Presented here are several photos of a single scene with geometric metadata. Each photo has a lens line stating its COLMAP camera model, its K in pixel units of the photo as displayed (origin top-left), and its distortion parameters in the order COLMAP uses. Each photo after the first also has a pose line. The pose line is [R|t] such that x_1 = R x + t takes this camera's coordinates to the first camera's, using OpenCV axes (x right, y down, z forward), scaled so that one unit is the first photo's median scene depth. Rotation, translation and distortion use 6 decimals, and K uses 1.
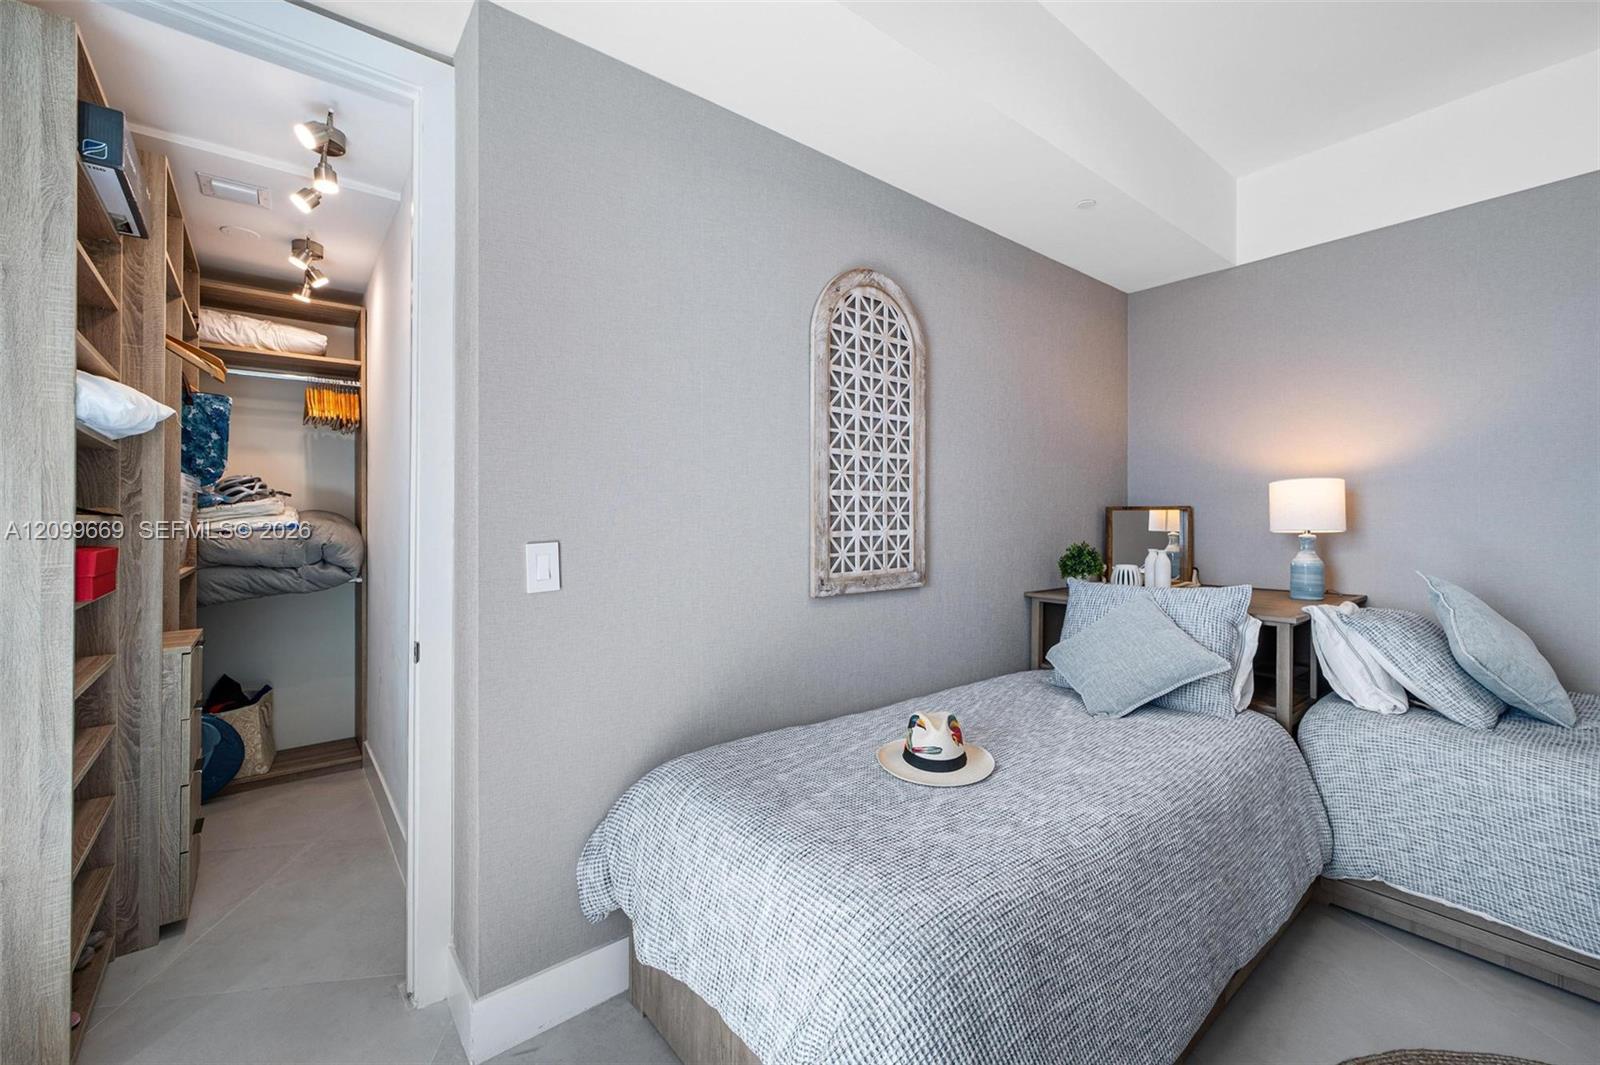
lens RADIAL K [[660.5, 0, 800.0], [0, 660.5, 532.5], [0, 0, 1]] dist [0.014278, 0.000151]
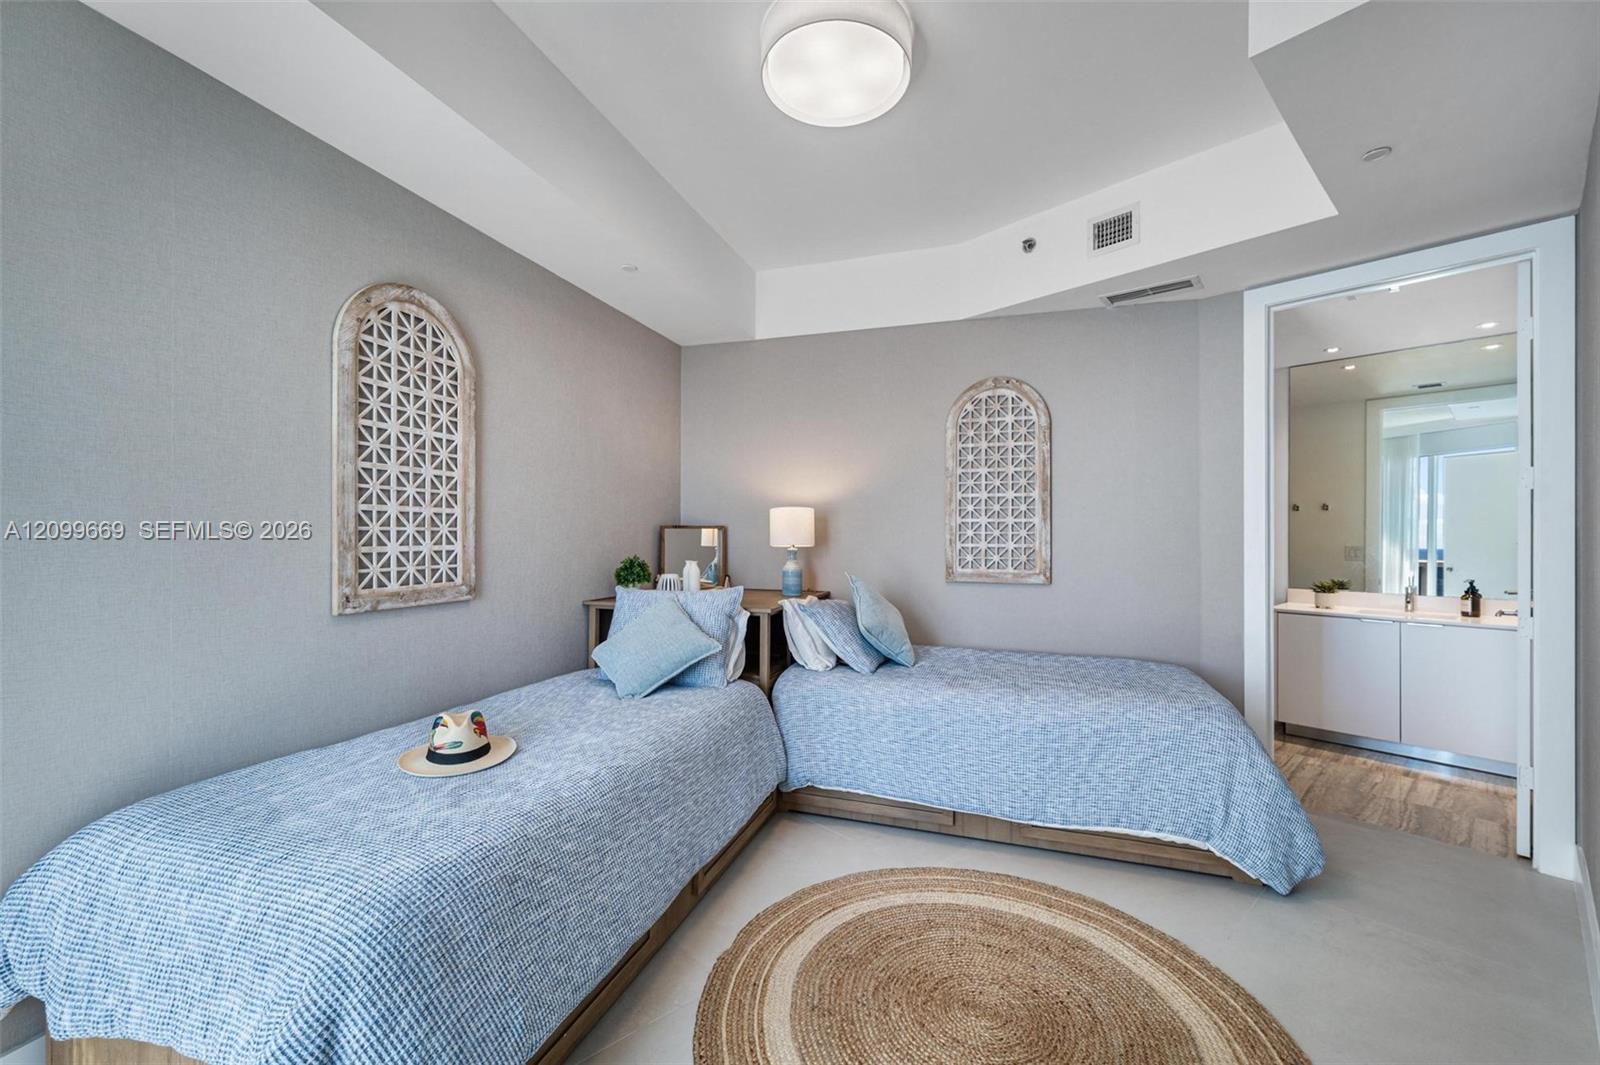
lens RADIAL K [[647.8, 0, 795.8], [0, 647.8, 546.2], [0, 0, 1]] dist [0.006030, 0.000365]
pose [[0.840747, -0.002577, 0.541422, 0.066481], [0.004319, 0.999989, -0.001947, 0.002053], [-0.541410, 0.003975, 0.840749, -0.150827]]
